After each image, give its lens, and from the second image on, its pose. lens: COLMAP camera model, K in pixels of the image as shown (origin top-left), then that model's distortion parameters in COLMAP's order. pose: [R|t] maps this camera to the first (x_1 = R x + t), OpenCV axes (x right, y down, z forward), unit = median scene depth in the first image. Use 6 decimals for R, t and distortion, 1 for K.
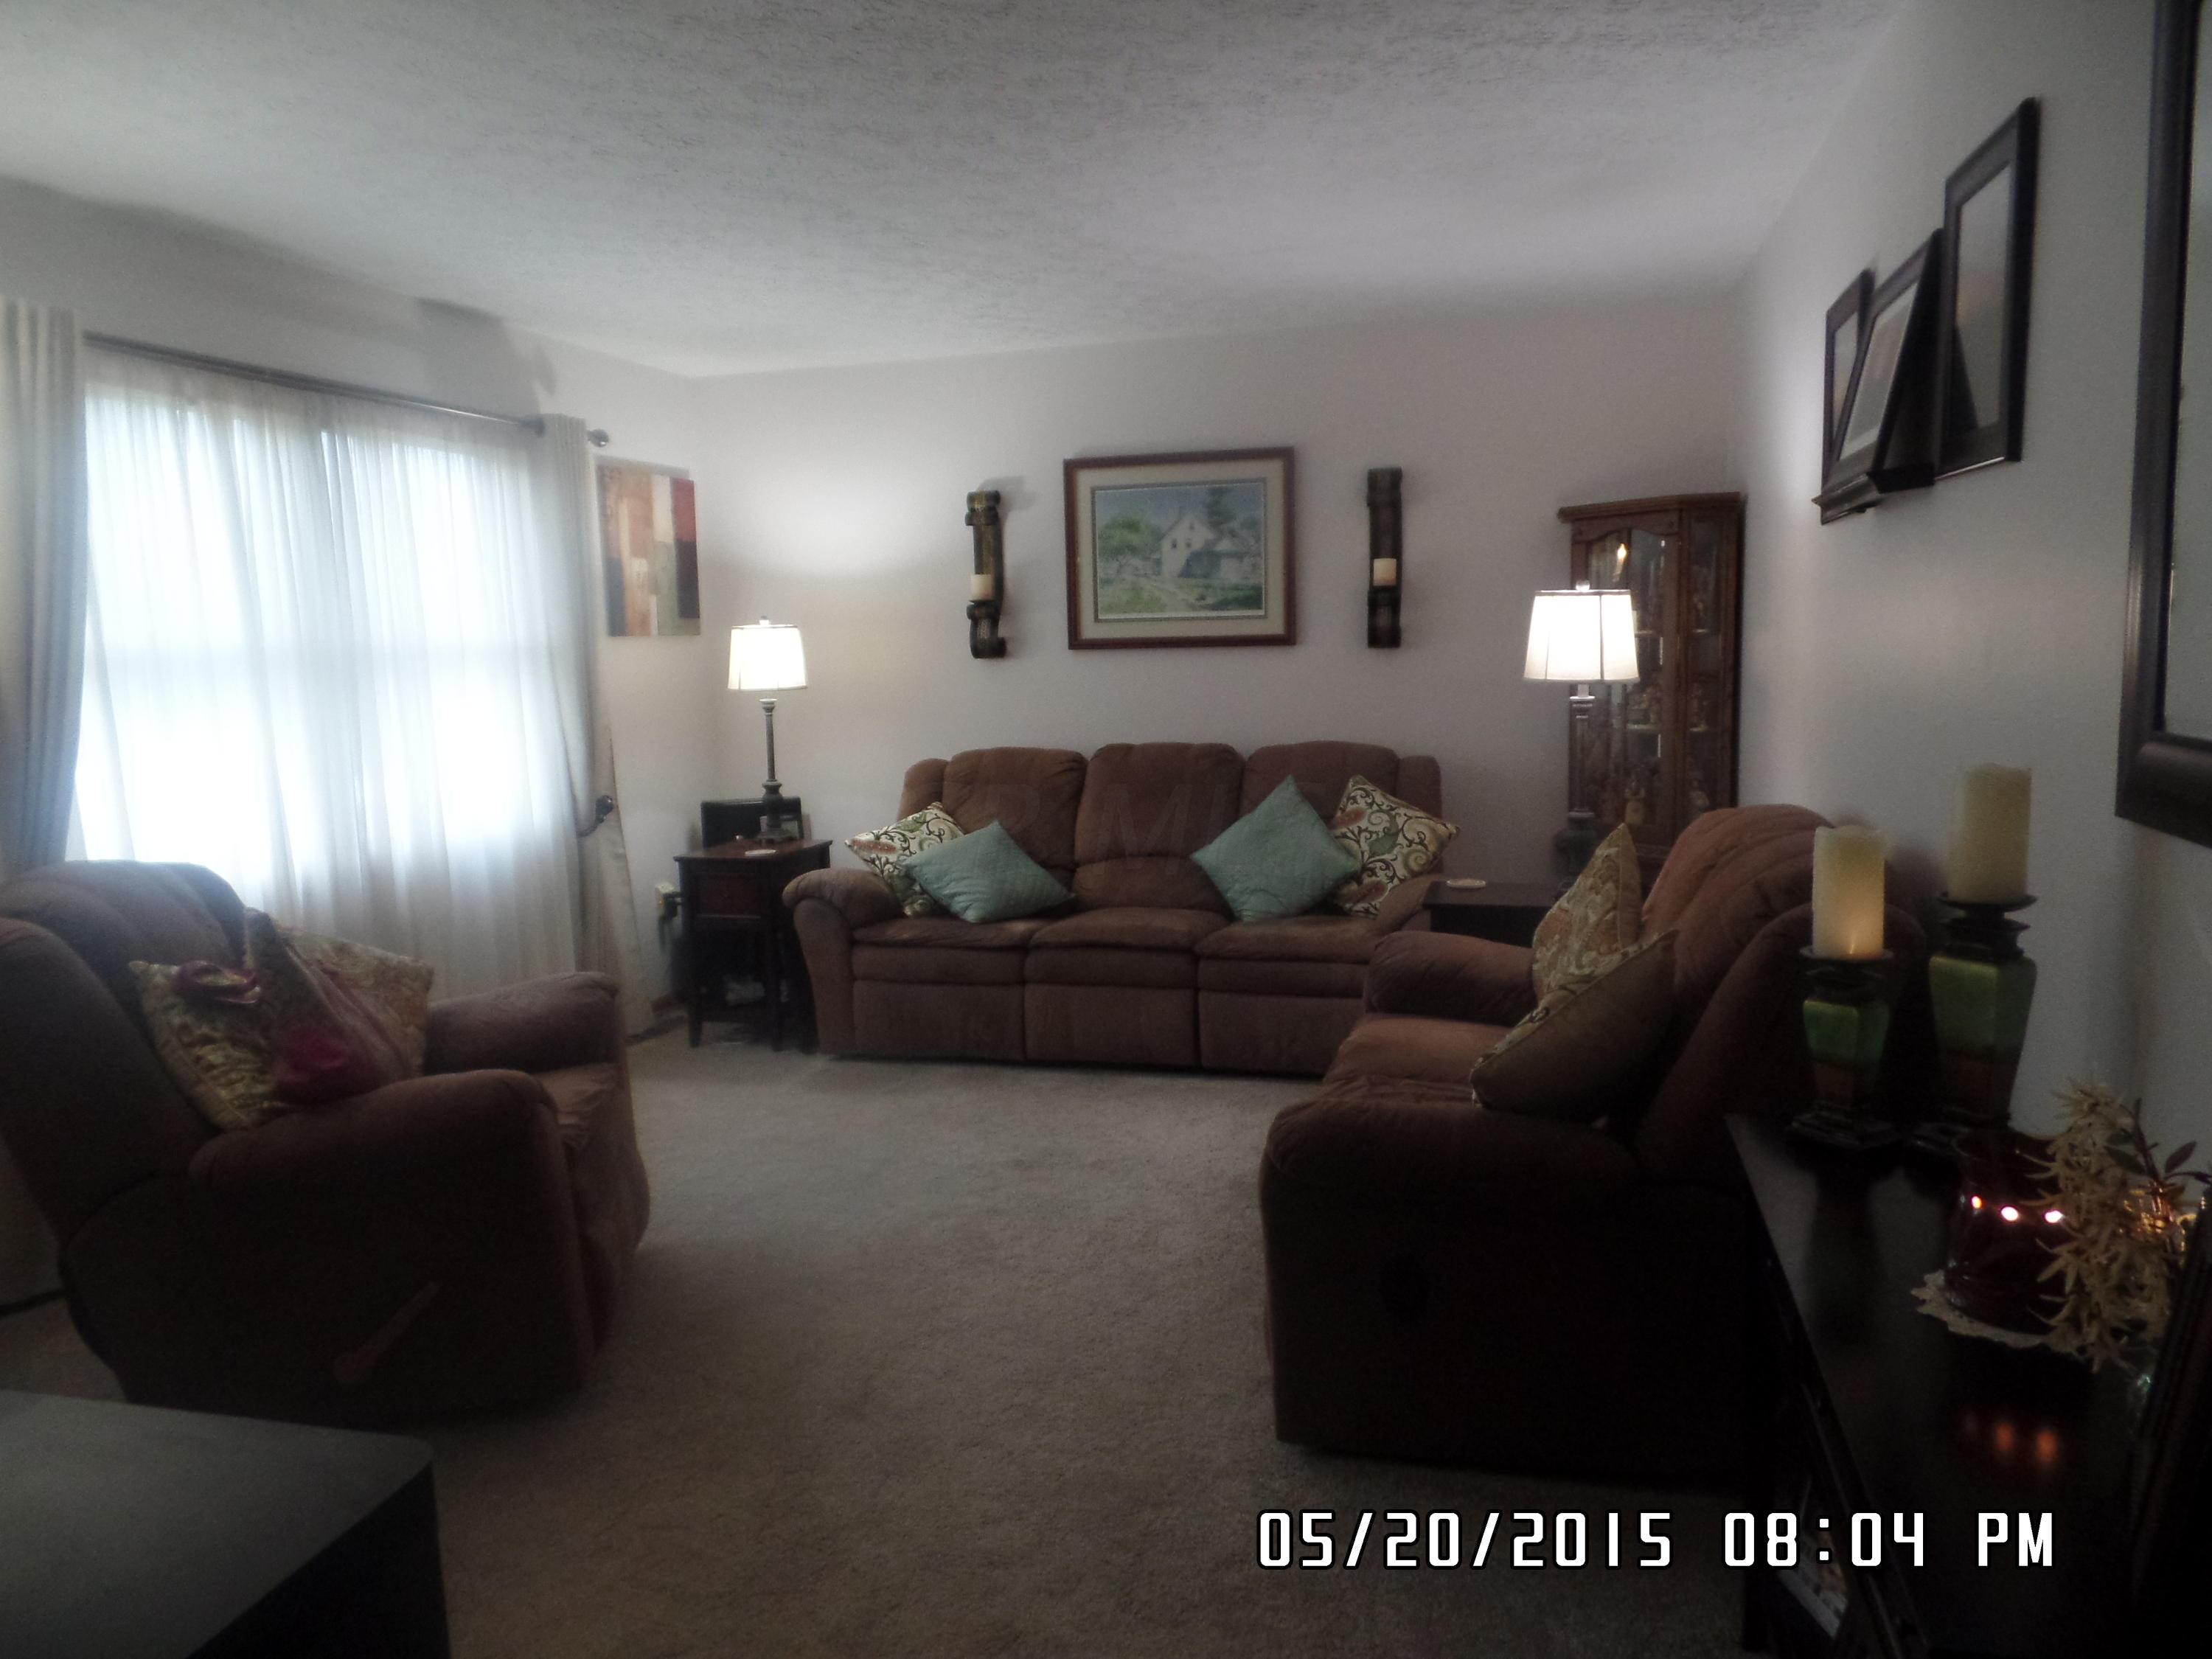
lens RADIAL K [[1541.8, 0, 1098.3], [0, 1541.8, 842.0], [0, 0, 1]] dist [0.007040, -0.004269]
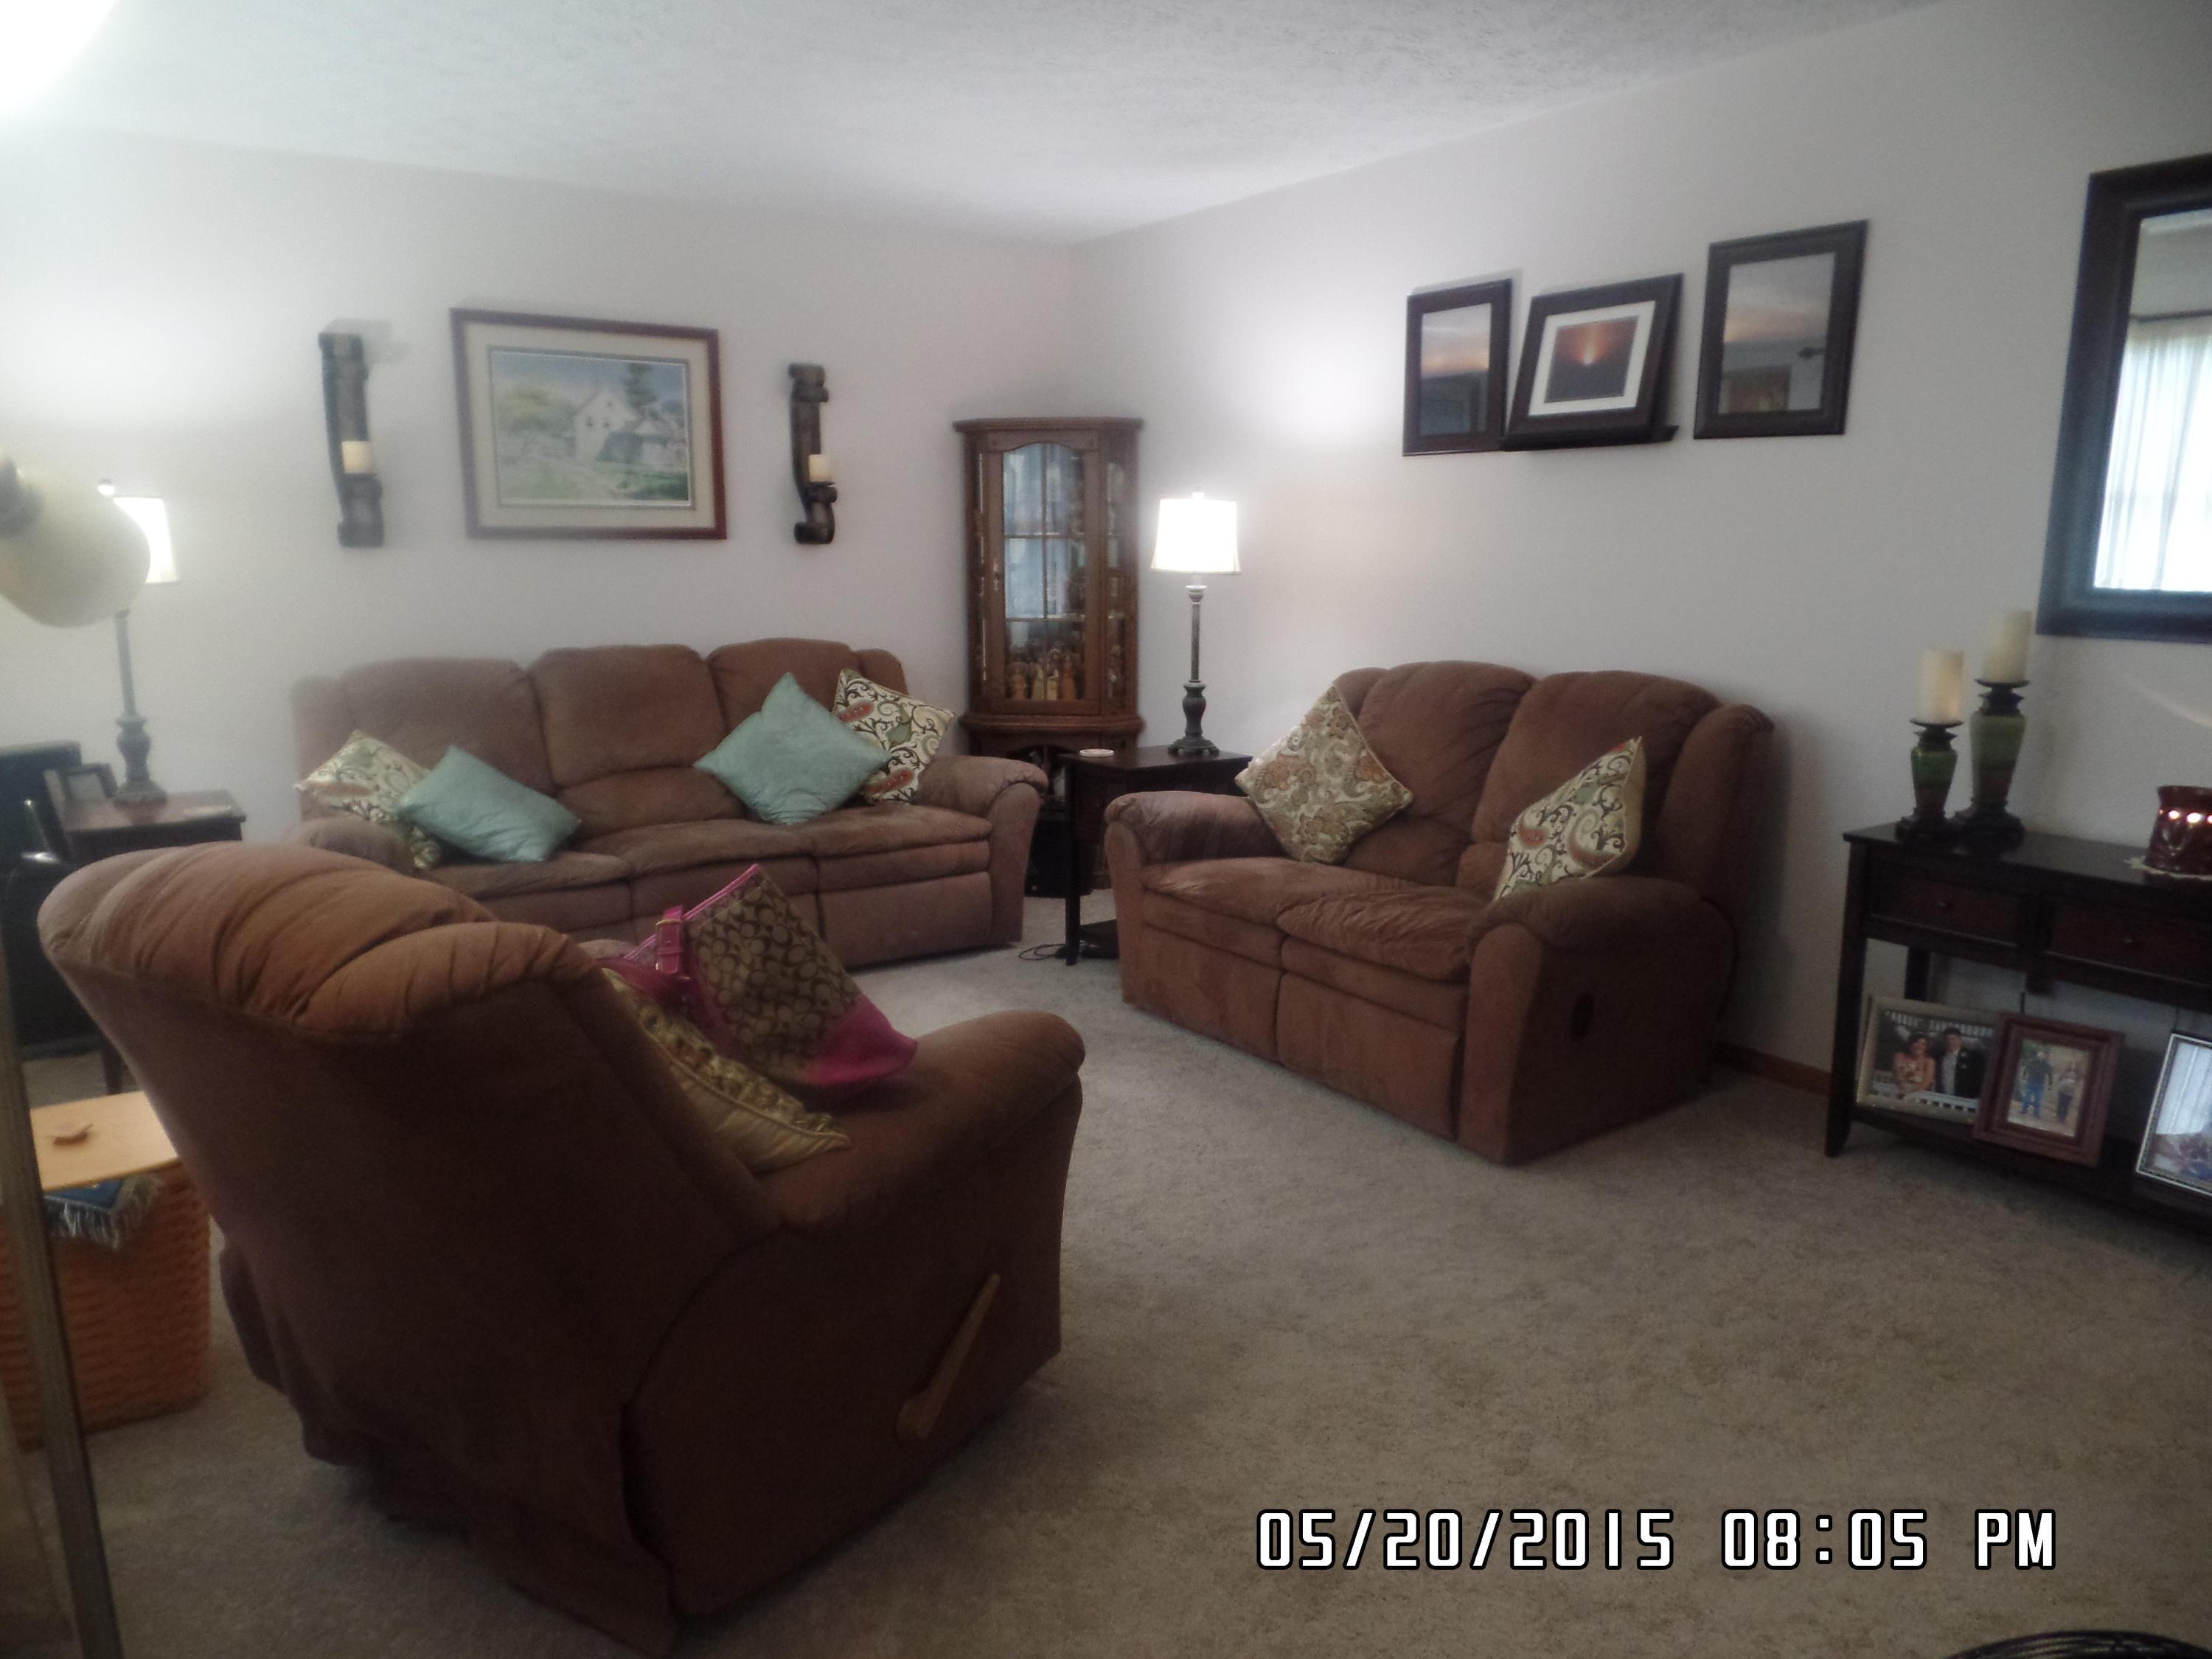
lens RADIAL K [[1541.8, 0, 1098.3], [0, 1541.8, 842.0], [0, 0, 1]] dist [0.007040, -0.004269]
pose [[0.633434, -0.126604, 0.763369, -0.489449], [0.082030, 0.991952, 0.096446, -0.013876], [-0.769436, 0.001527, 0.638722, 0.204353]]
